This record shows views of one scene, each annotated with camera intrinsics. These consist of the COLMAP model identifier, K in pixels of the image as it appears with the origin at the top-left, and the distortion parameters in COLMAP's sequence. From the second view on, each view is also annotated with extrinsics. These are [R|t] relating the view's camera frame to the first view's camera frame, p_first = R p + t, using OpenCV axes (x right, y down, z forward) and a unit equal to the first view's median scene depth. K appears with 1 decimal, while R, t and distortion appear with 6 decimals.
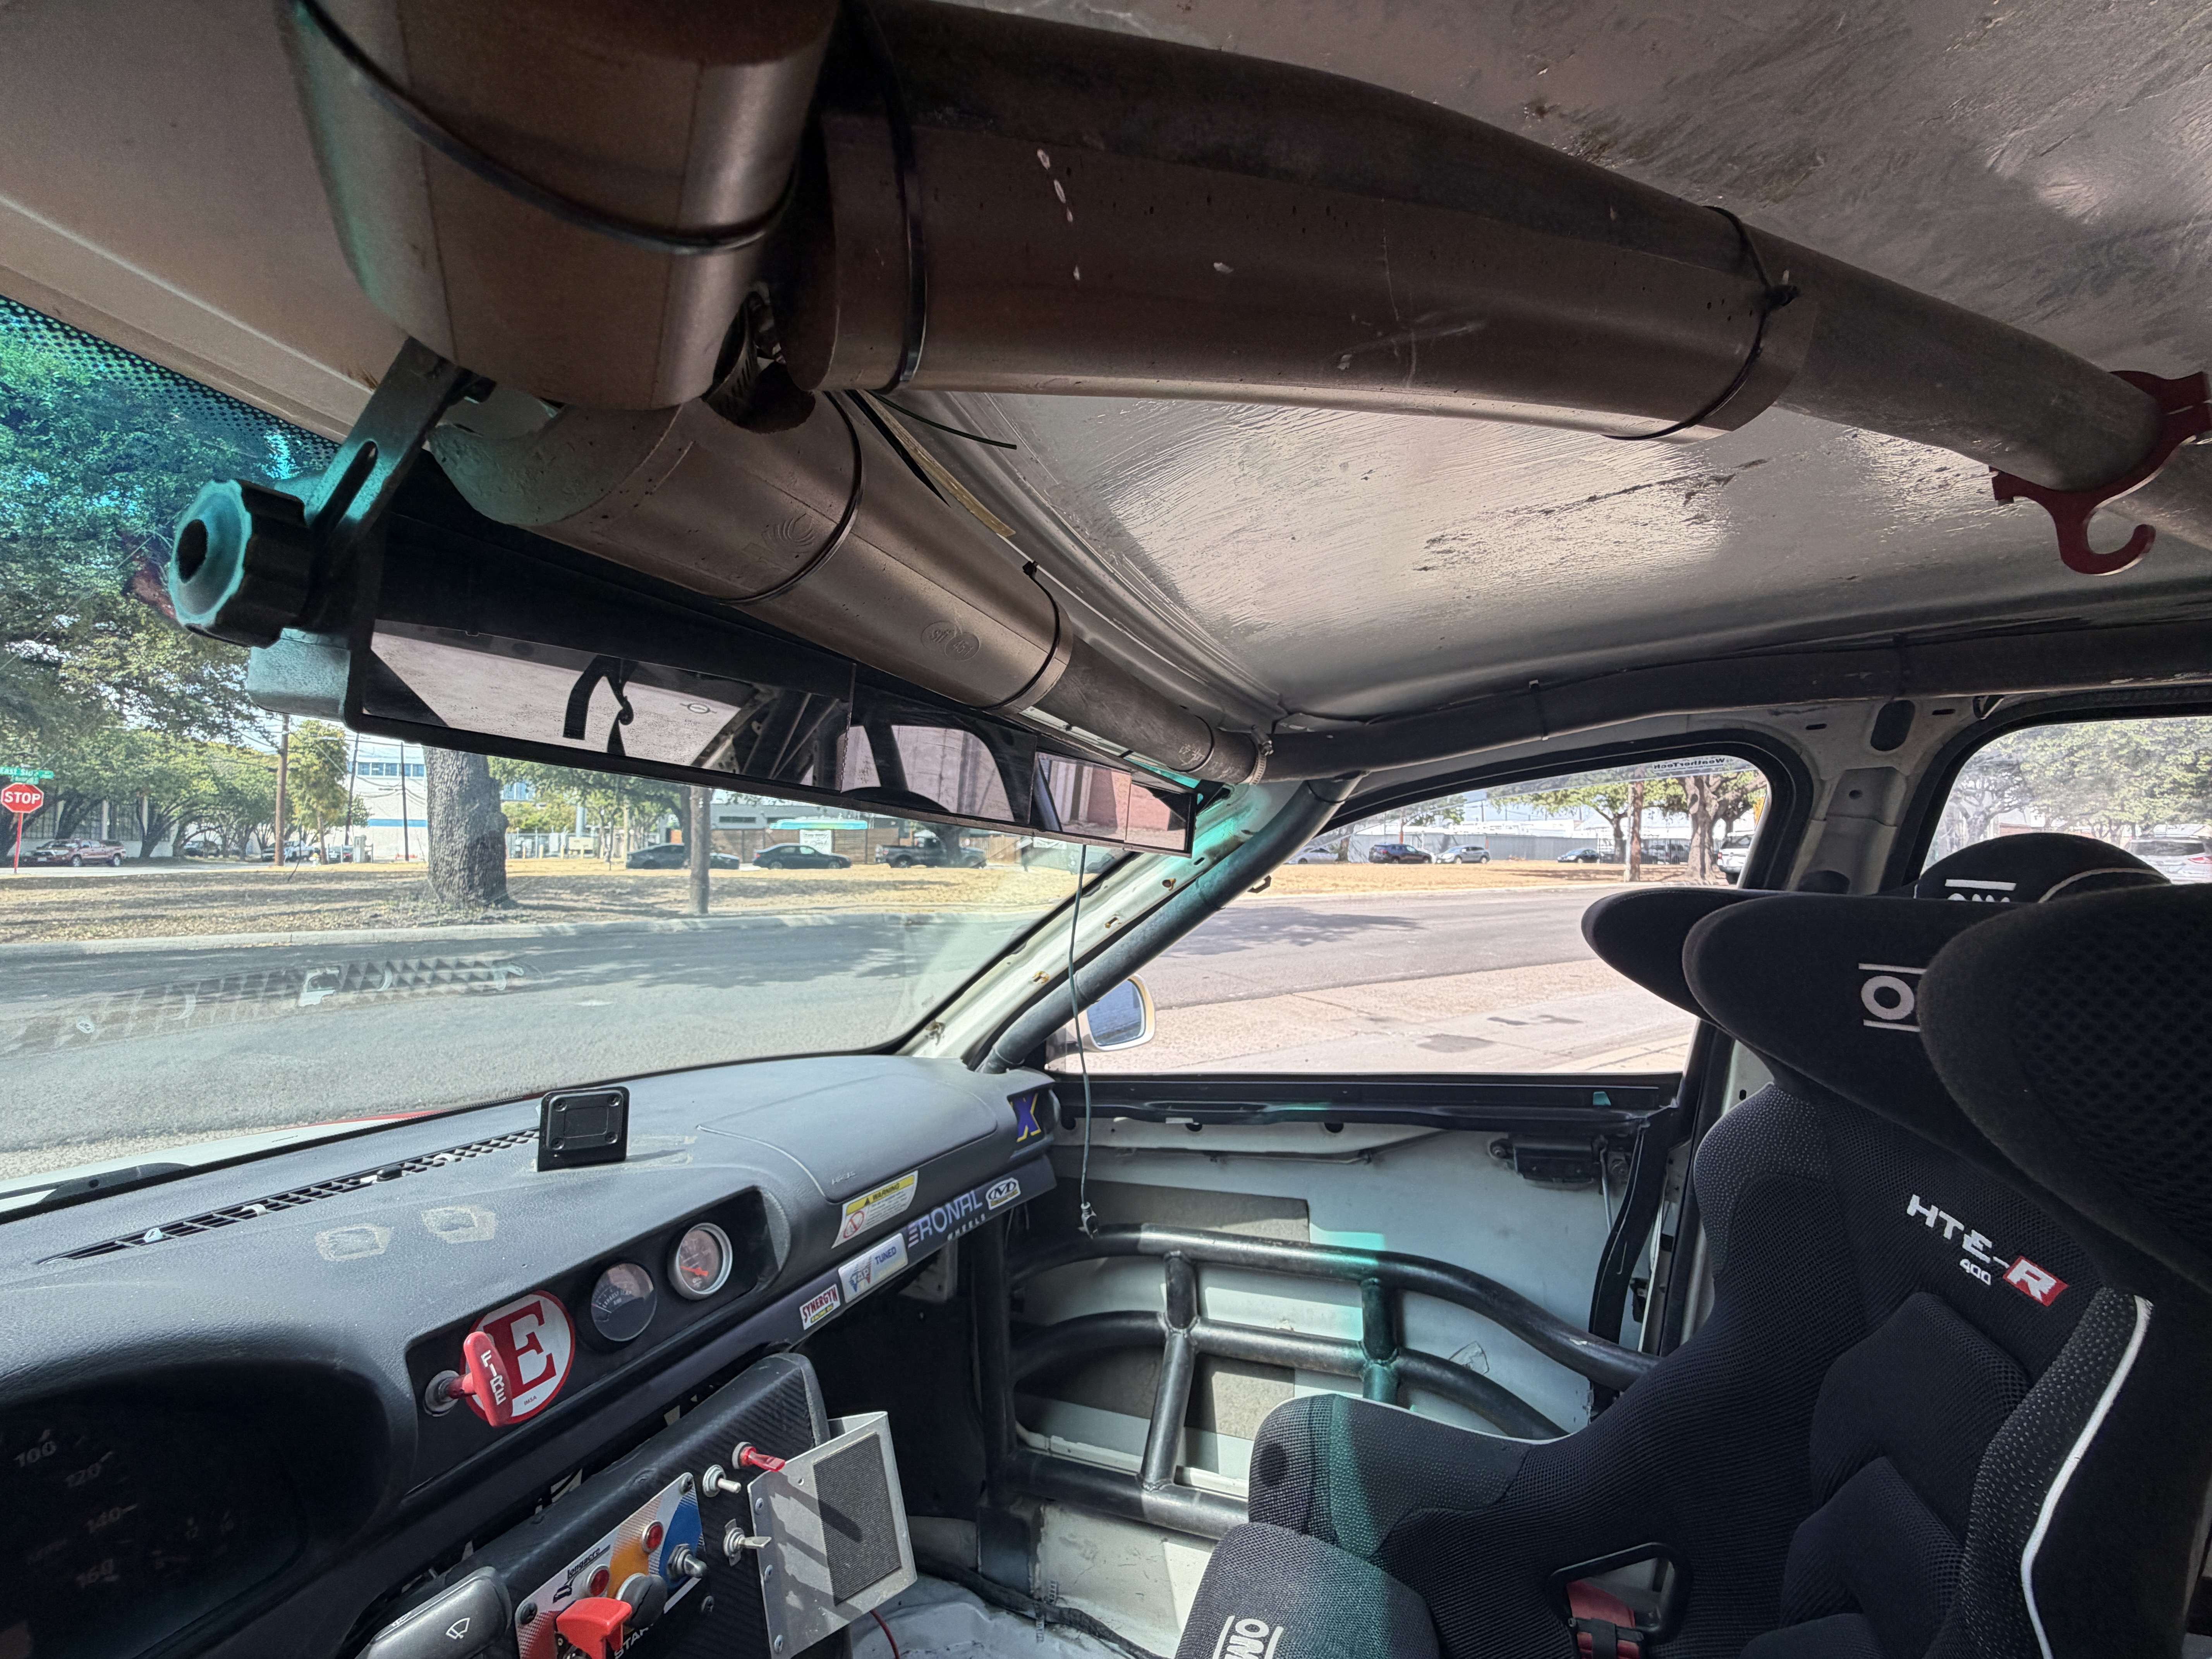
lens RADIAL K [[884.3, 0, 1096.1], [0, 884.3, 831.2], [0, 0, 1]] dist [0.000776, 0.000083]
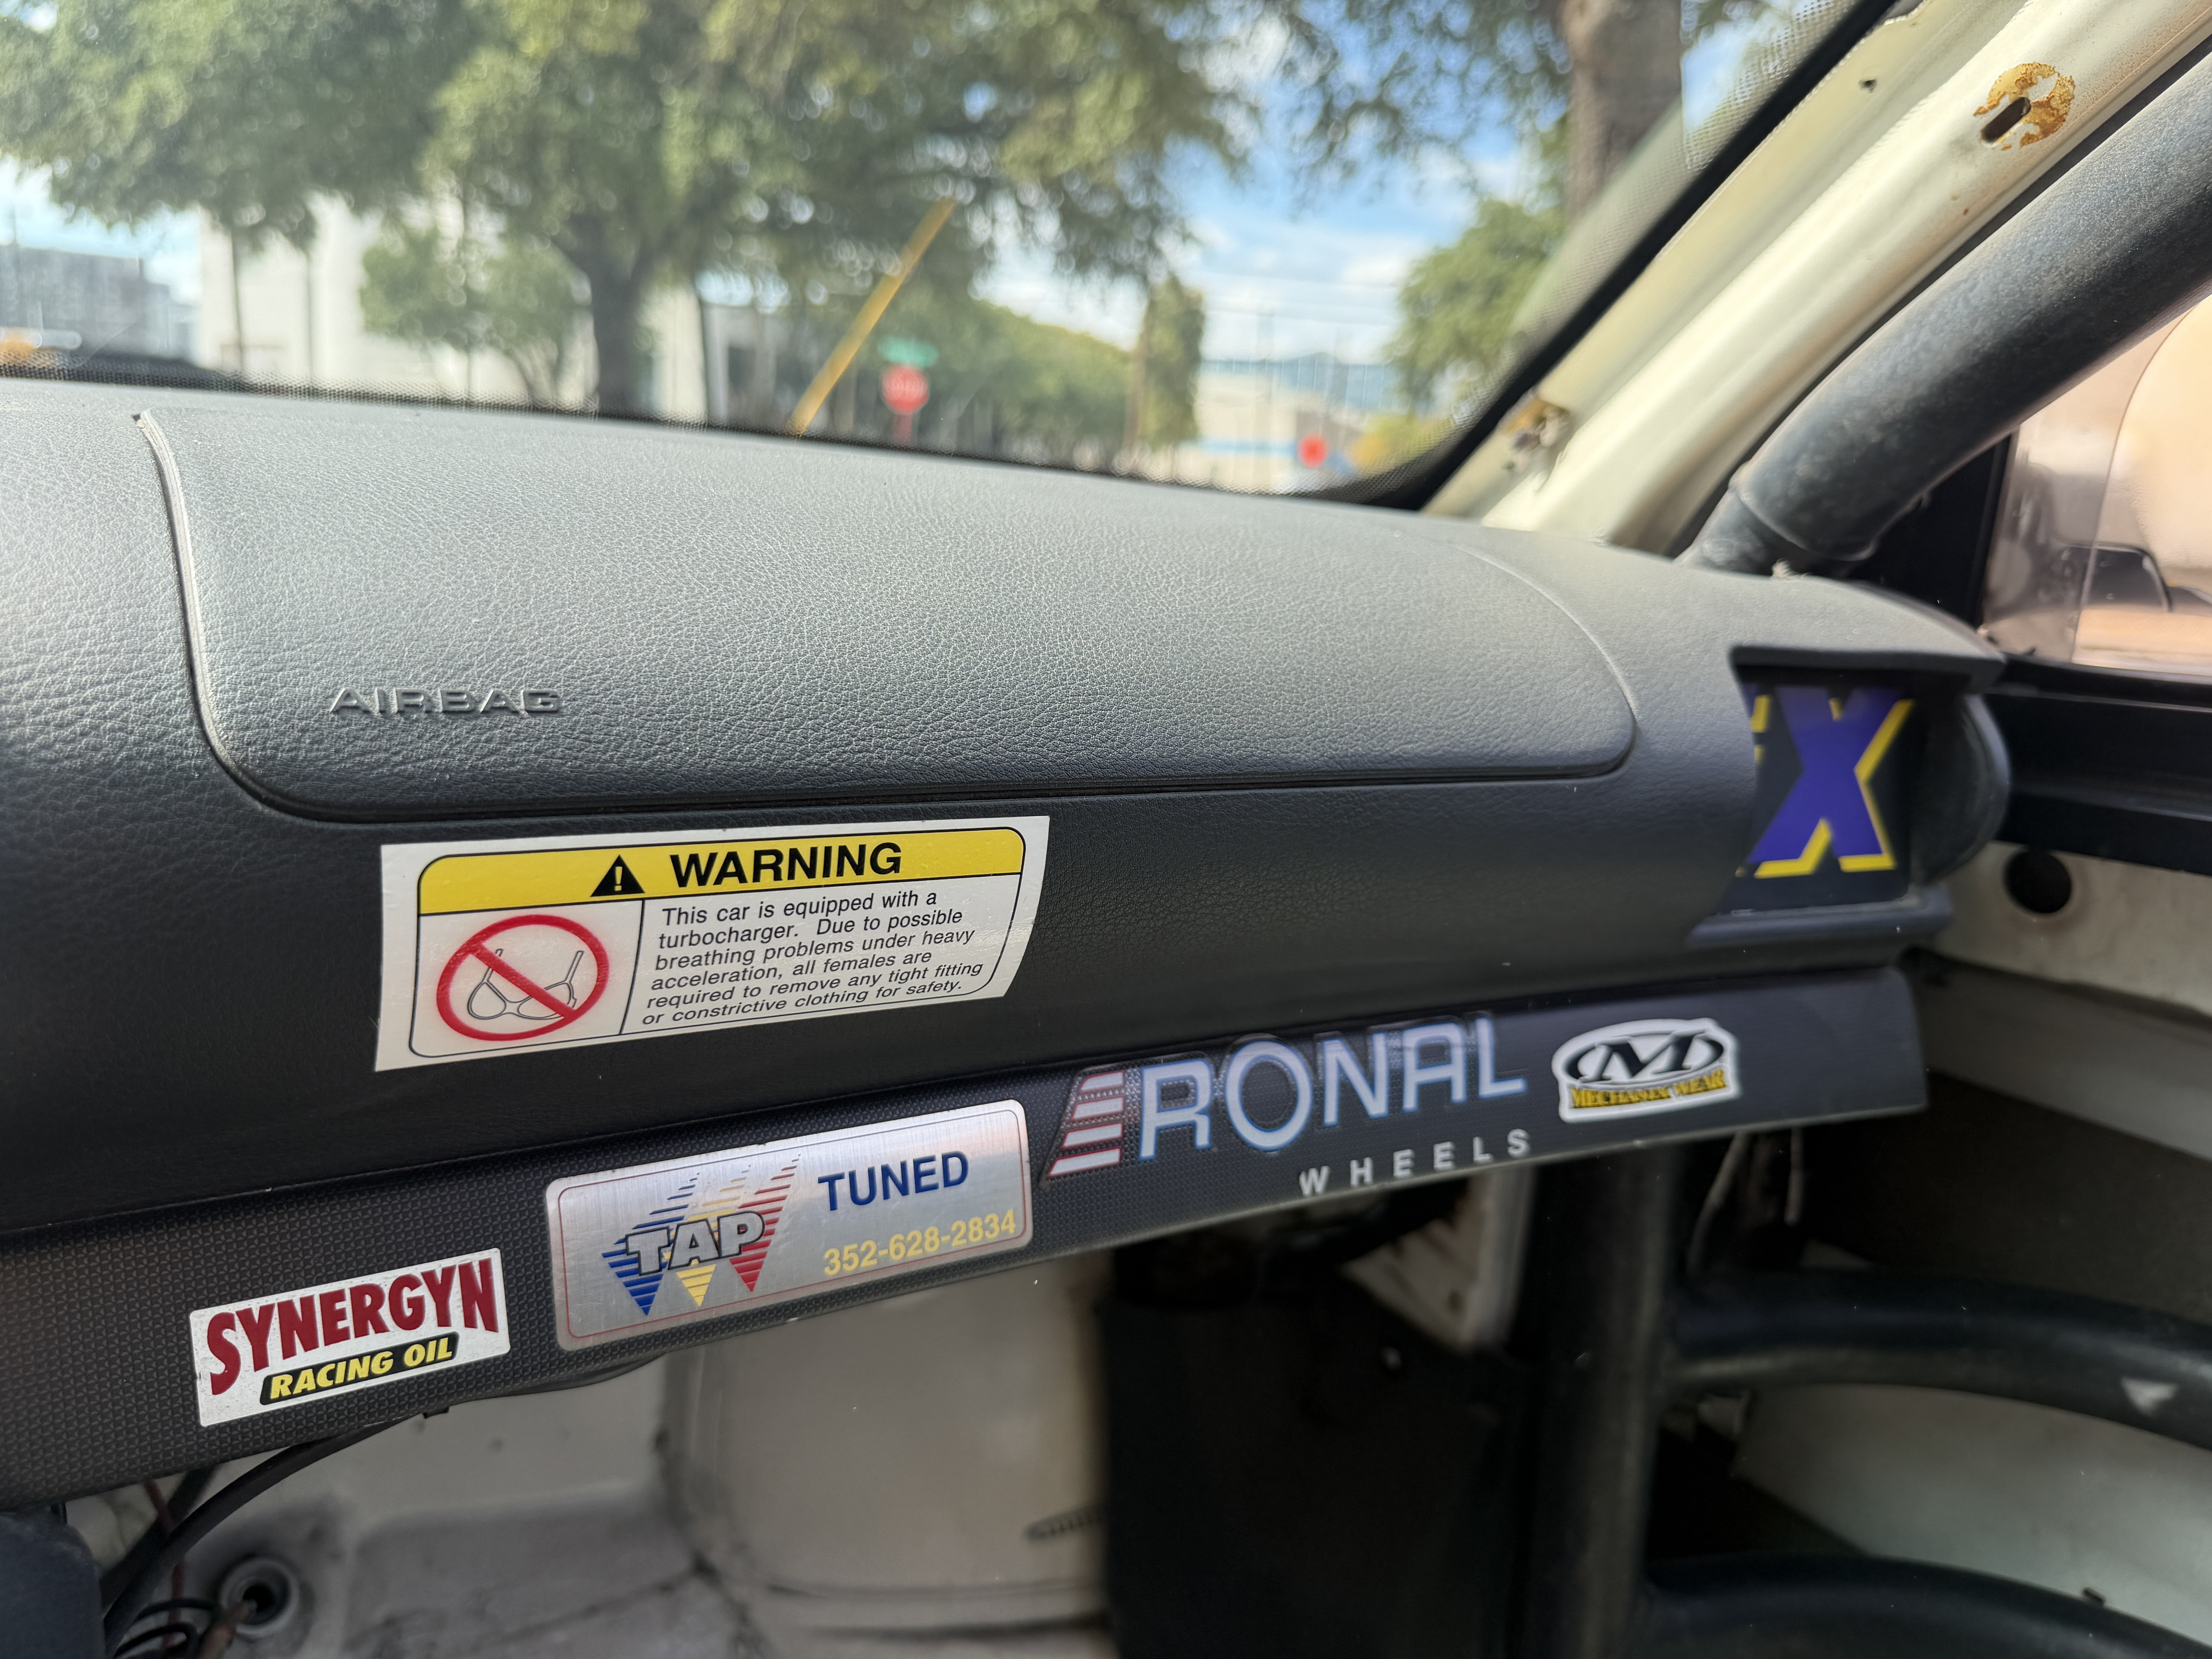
lens RADIAL K [[1599.8, 0, 1113.5], [0, 1599.8, 826.8], [0, 0, 1]] dist [0.089502, -0.175702]
pose [[0.823926, 0.193763, -0.532543, -0.012027], [-0.040557, 0.957482, 0.285628, 0.256486], [0.565244, -0.213738, 0.796753, 0.656143]]
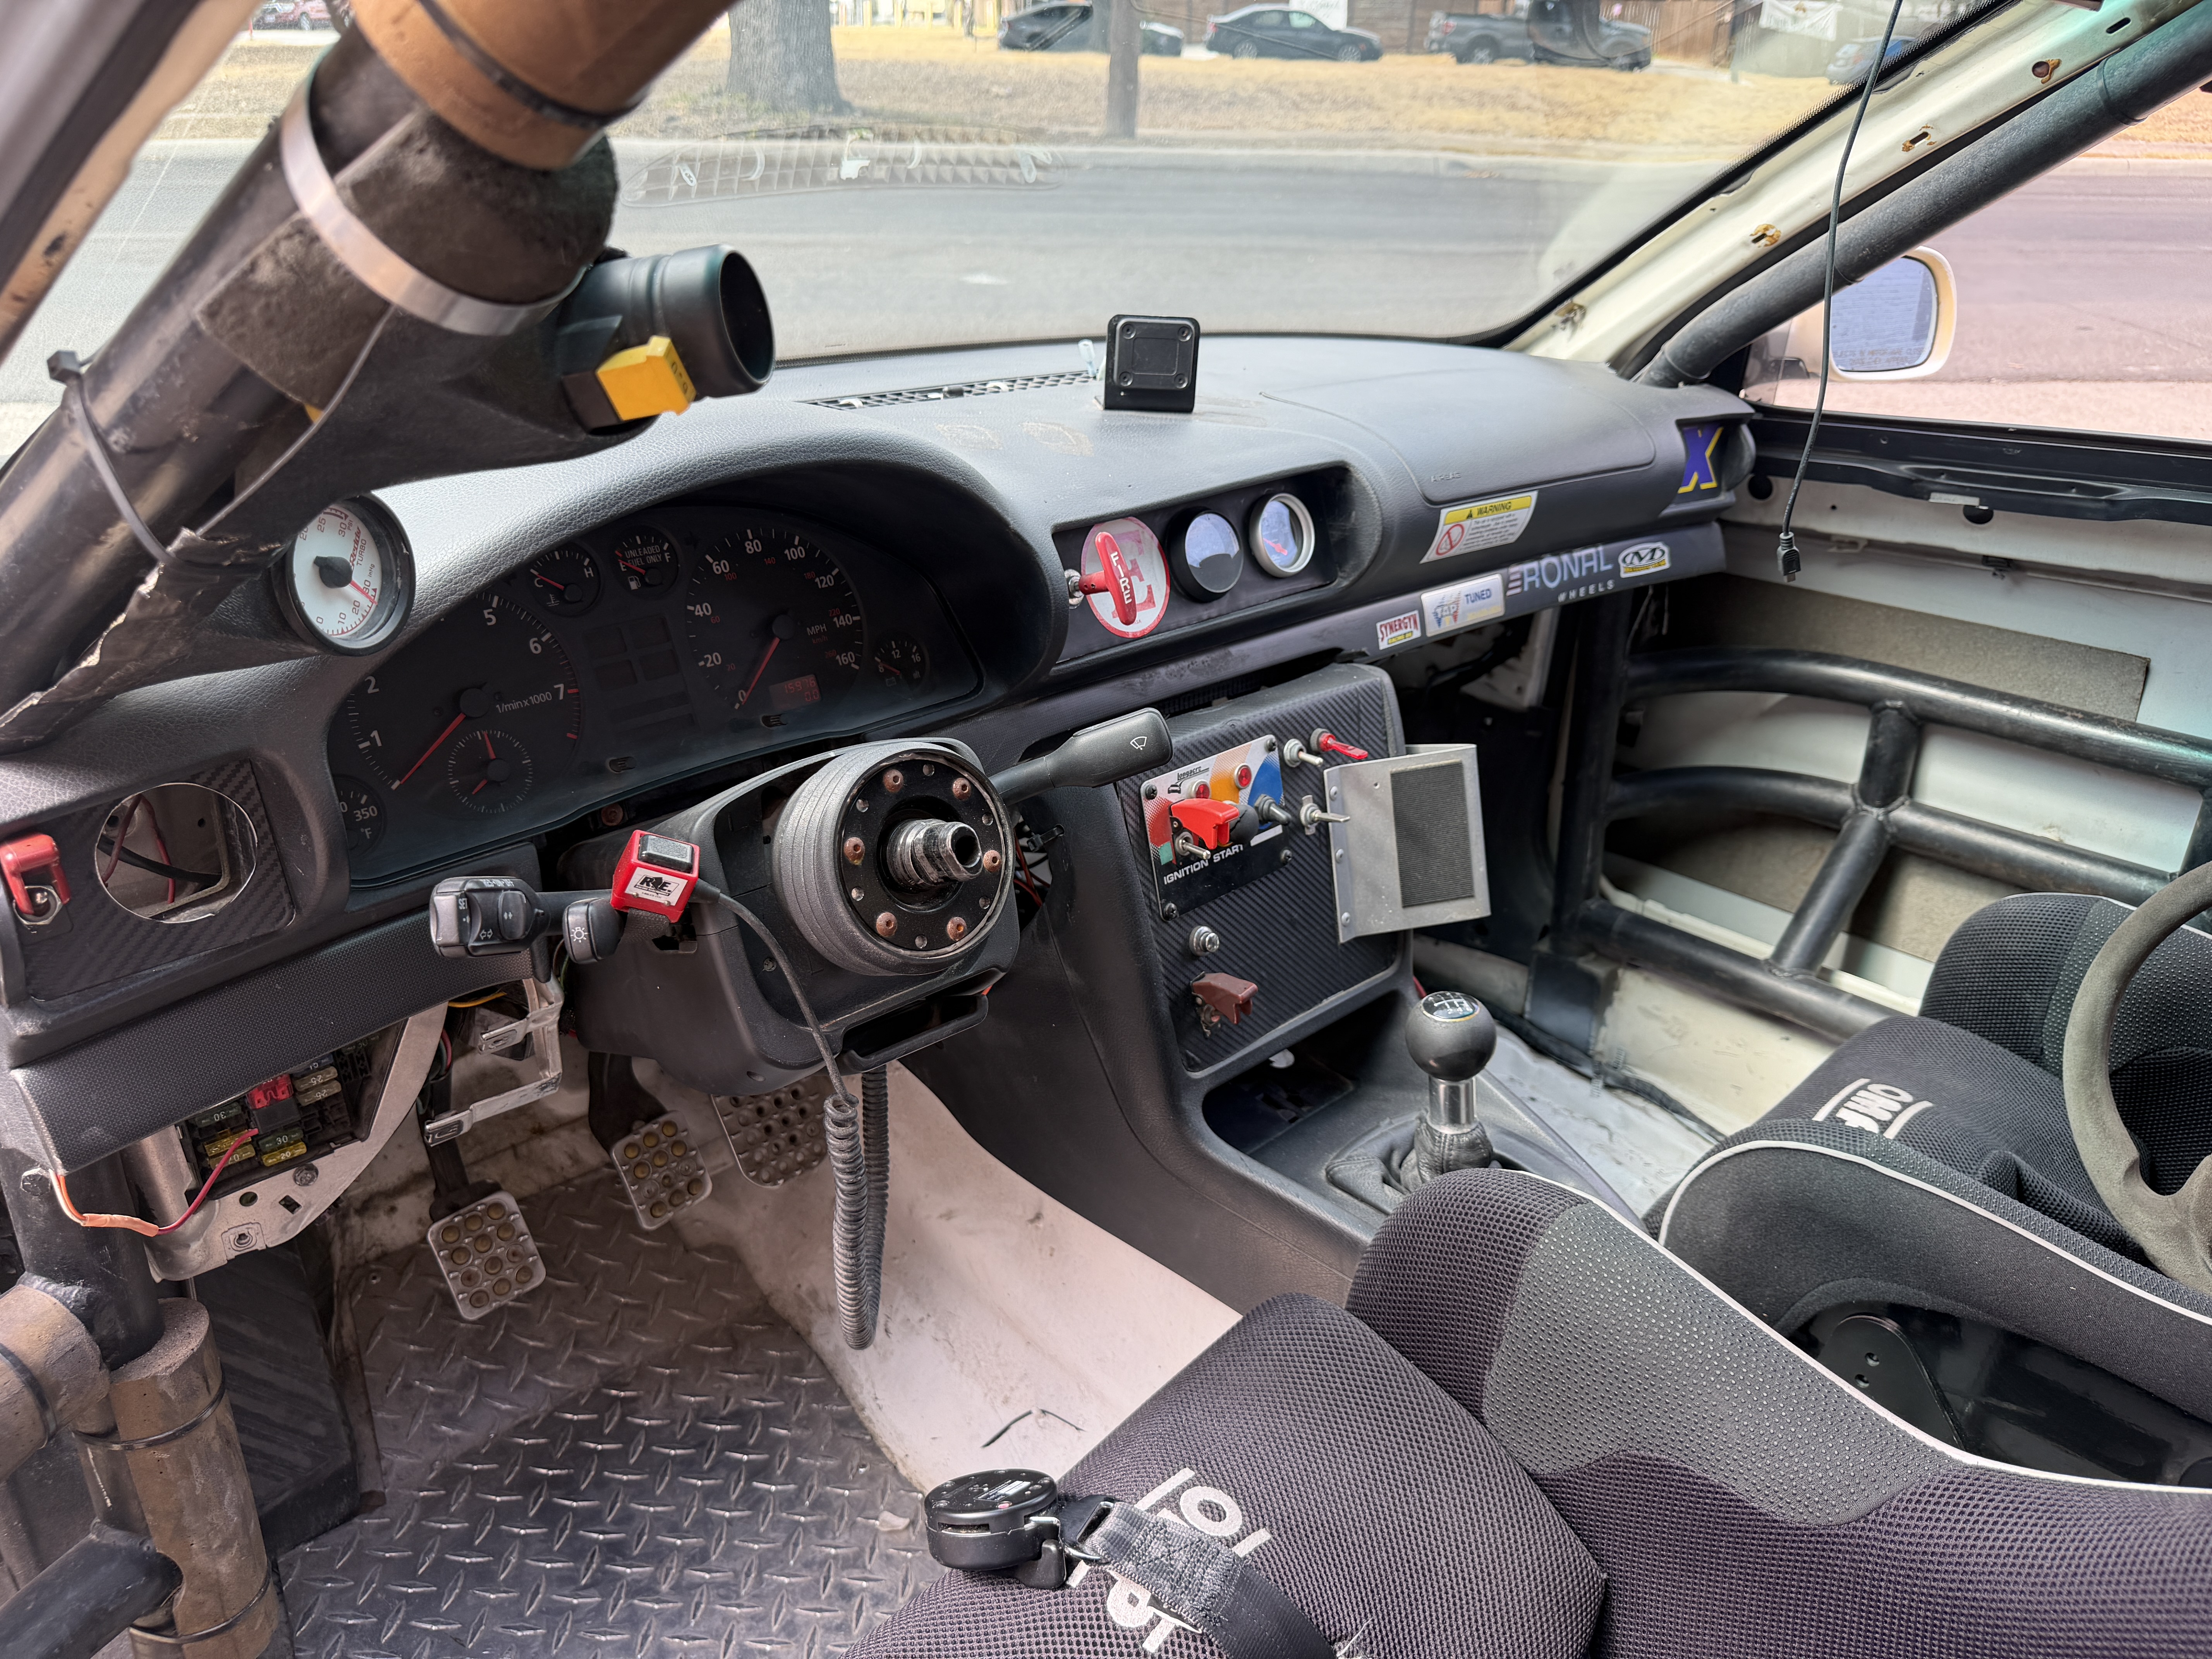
lens RADIAL K [[1554.8, 0, 1101.7], [0, 1554.8, 831.4], [0, 0, 1]] dist [0.091510, -0.161940]
pose [[0.910111, 0.204789, -0.360221, -0.005788], [-0.009097, 0.879000, 0.476735, 0.016881], [0.414265, -0.430605, 0.801850, -0.262995]]
